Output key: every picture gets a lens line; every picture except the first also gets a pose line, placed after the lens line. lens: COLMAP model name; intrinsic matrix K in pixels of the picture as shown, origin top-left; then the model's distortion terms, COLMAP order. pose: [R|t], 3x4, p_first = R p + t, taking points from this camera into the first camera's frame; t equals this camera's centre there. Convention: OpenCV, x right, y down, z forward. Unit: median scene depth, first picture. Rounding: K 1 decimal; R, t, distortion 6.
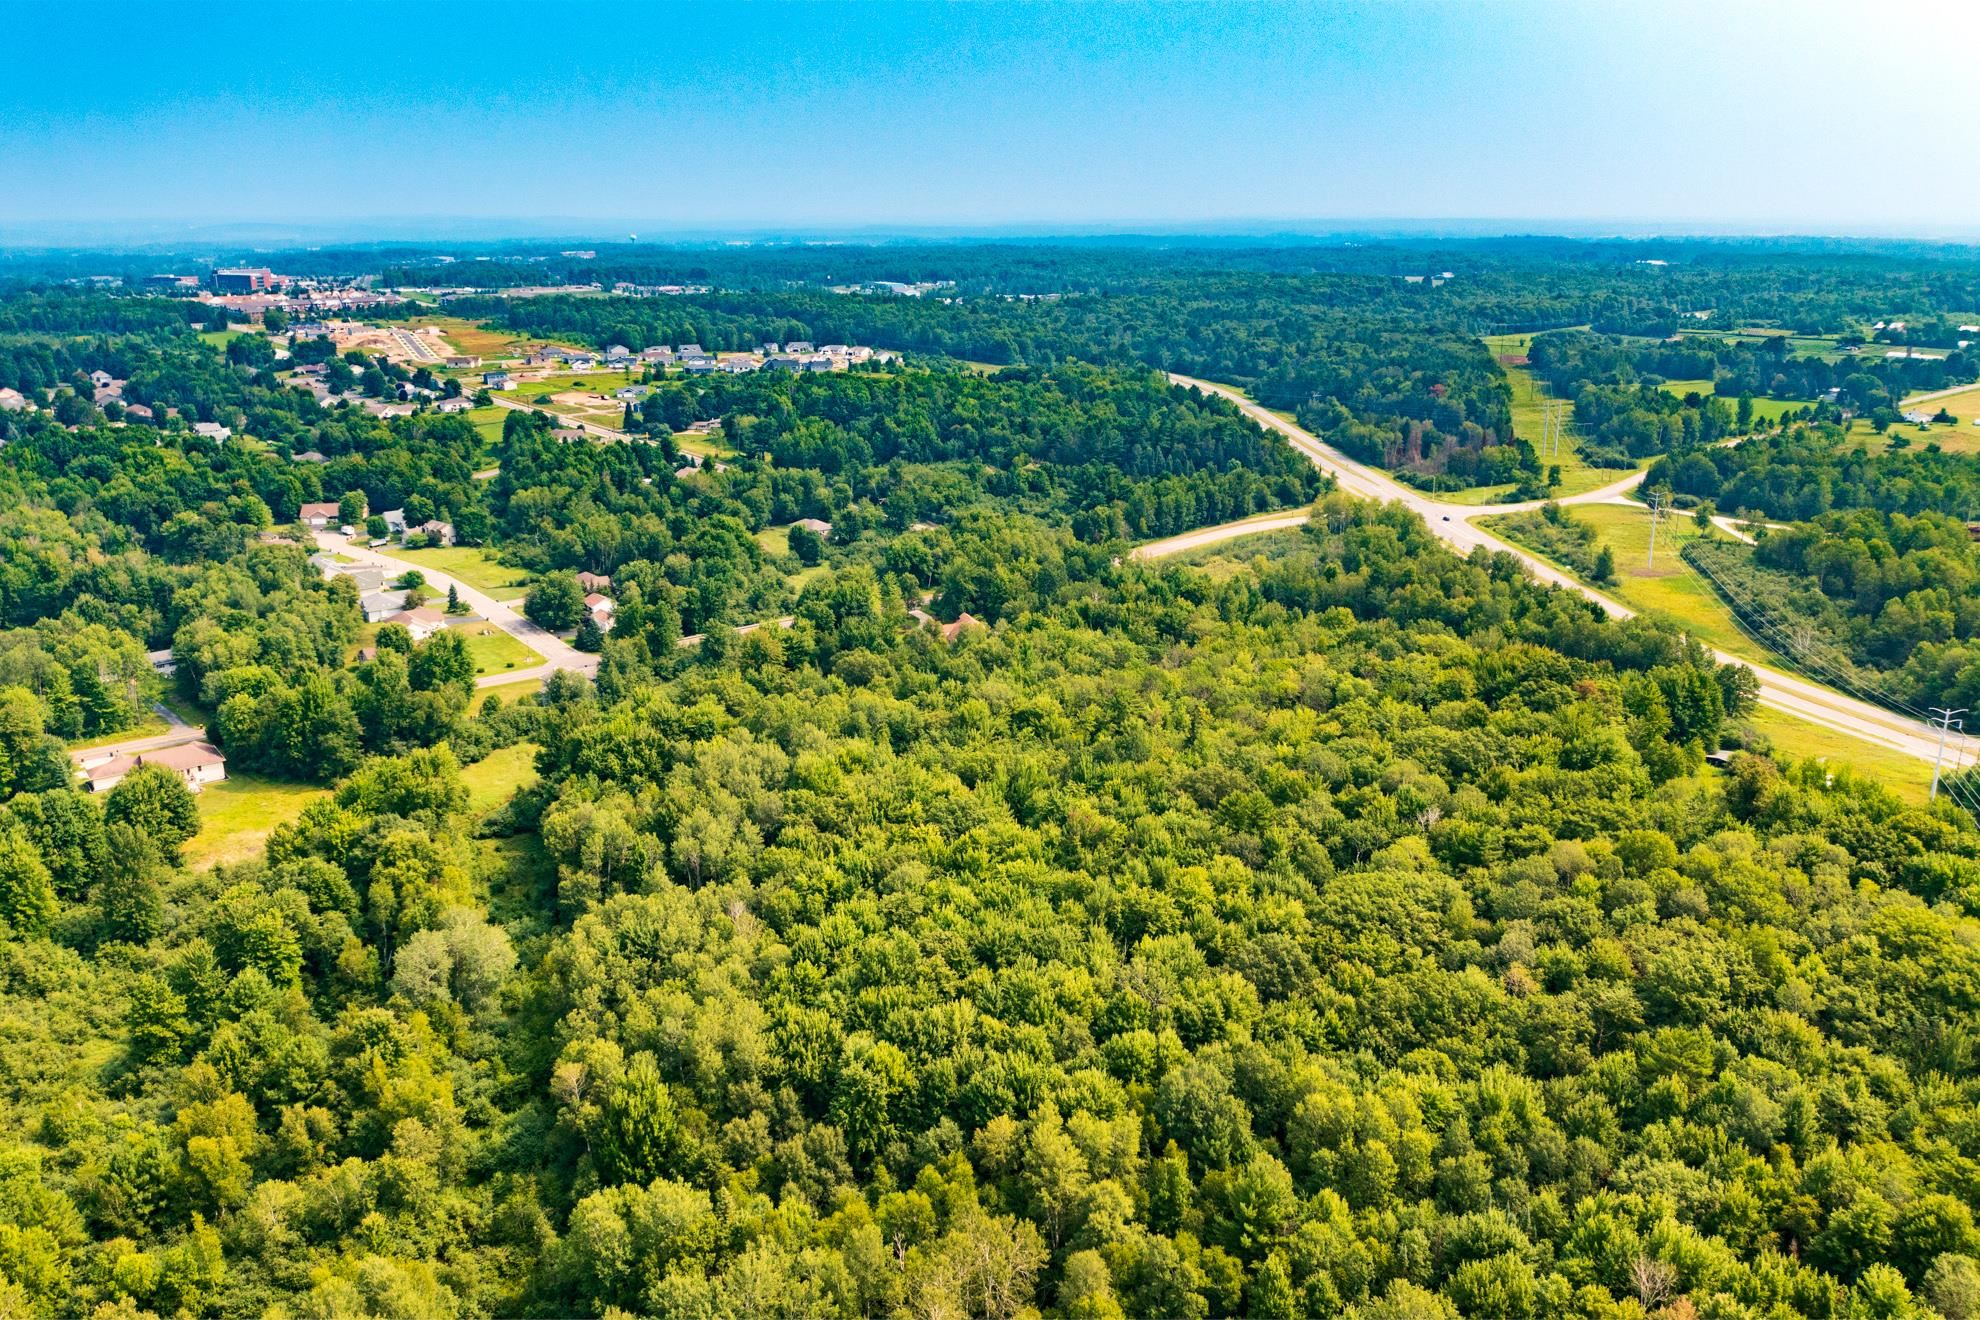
lens RADIAL K [[1563.0, 0, 1000.4], [0, 1563.0, 651.5], [0, 0, 1]] dist [-0.022854, 0.007321]
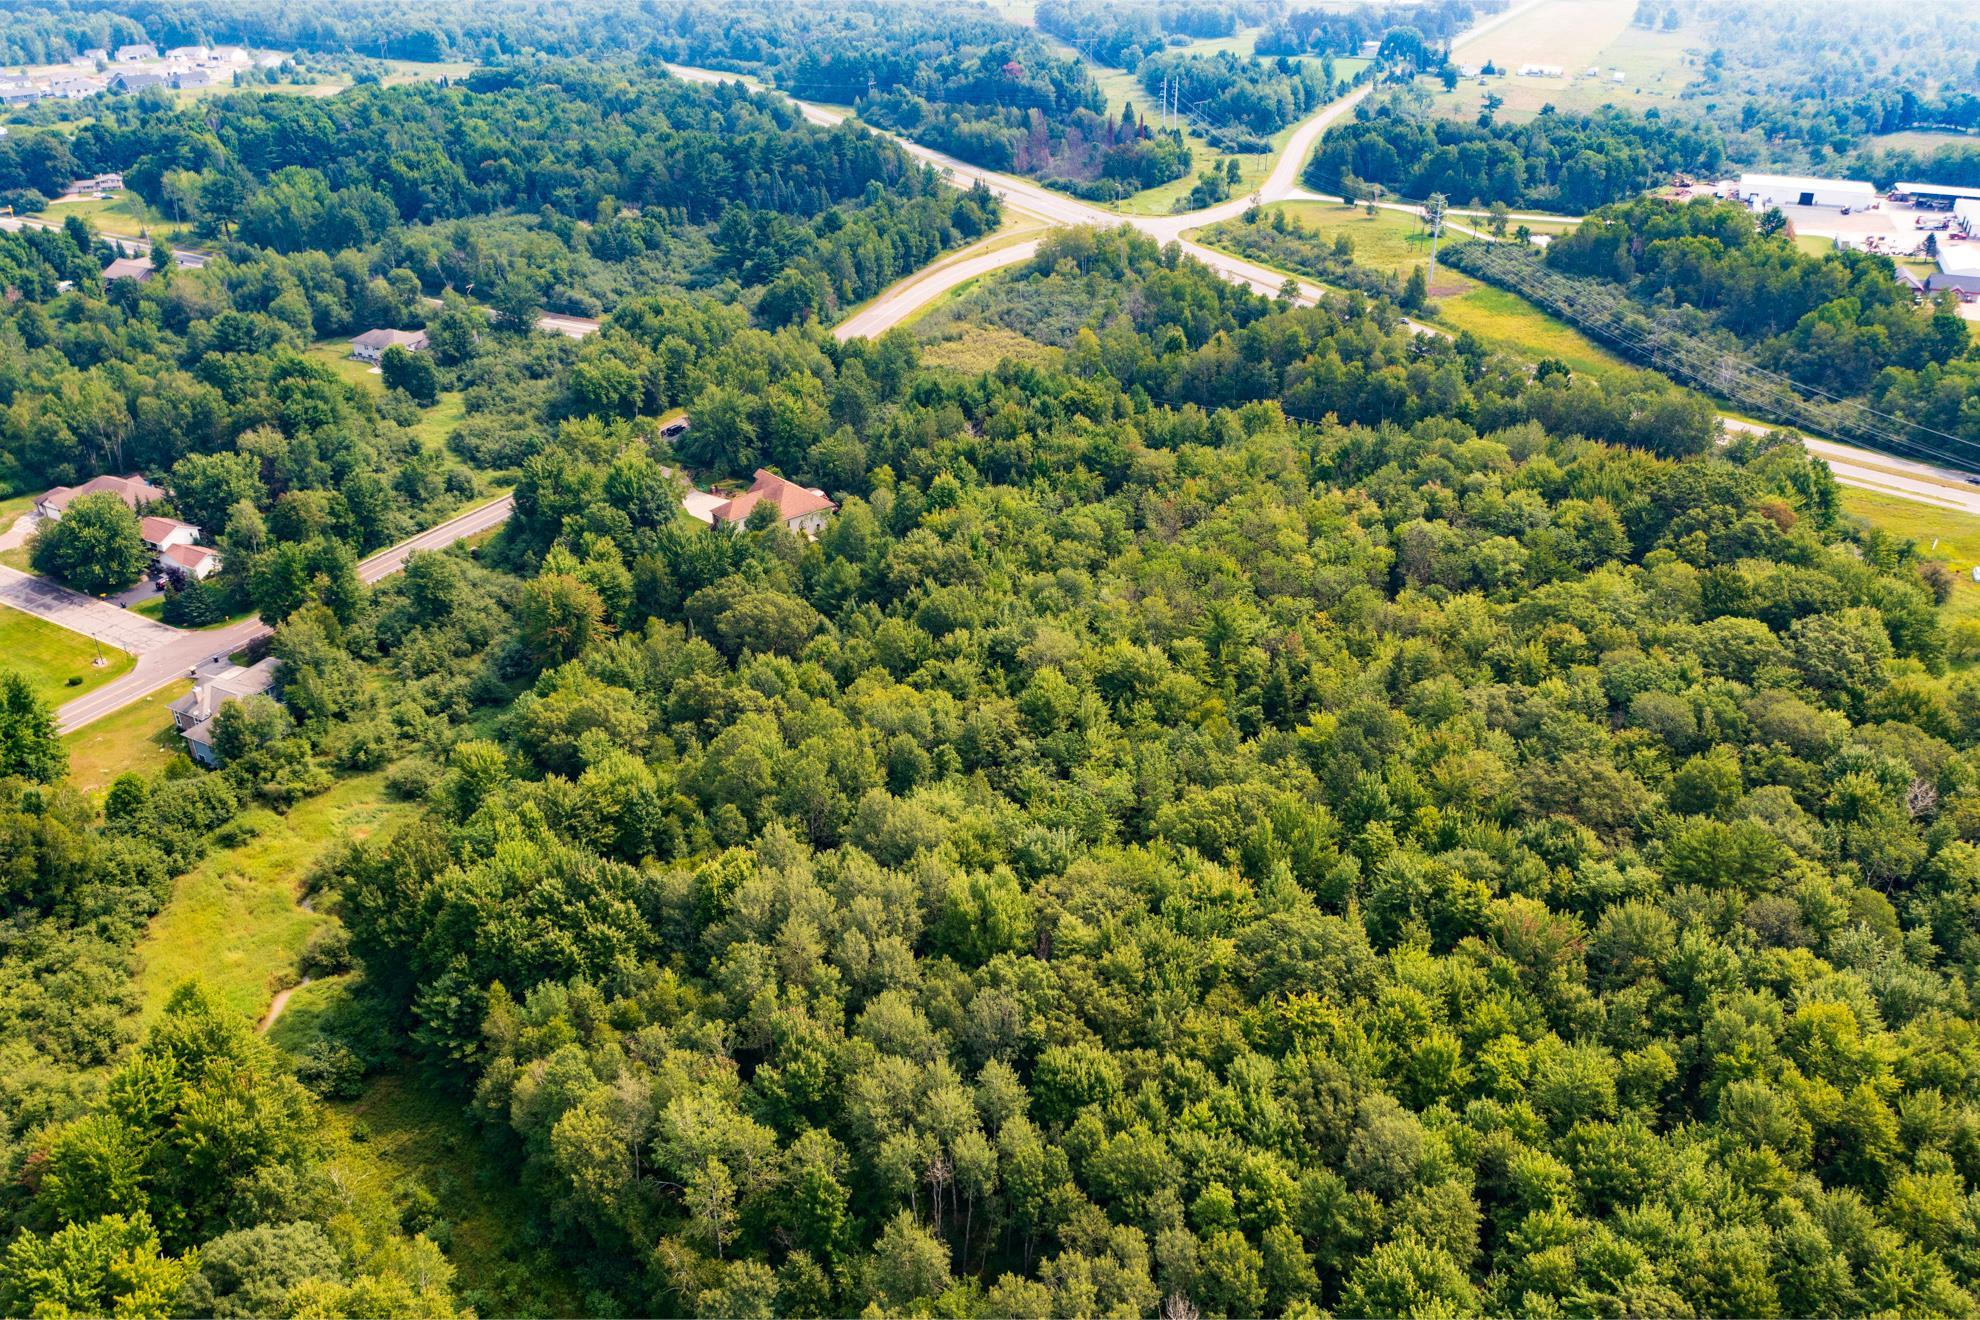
lens RADIAL K [[1563.0, 0, 1000.4], [0, 1563.0, 651.5], [0, 0, 1]] dist [-0.022854, 0.007321]
pose [[0.913127, -0.190747, 0.360299, -0.149221], [0.114980, 0.968406, 0.221289, -0.068235], [-0.391126, -0.160638, 0.906210, 0.239724]]
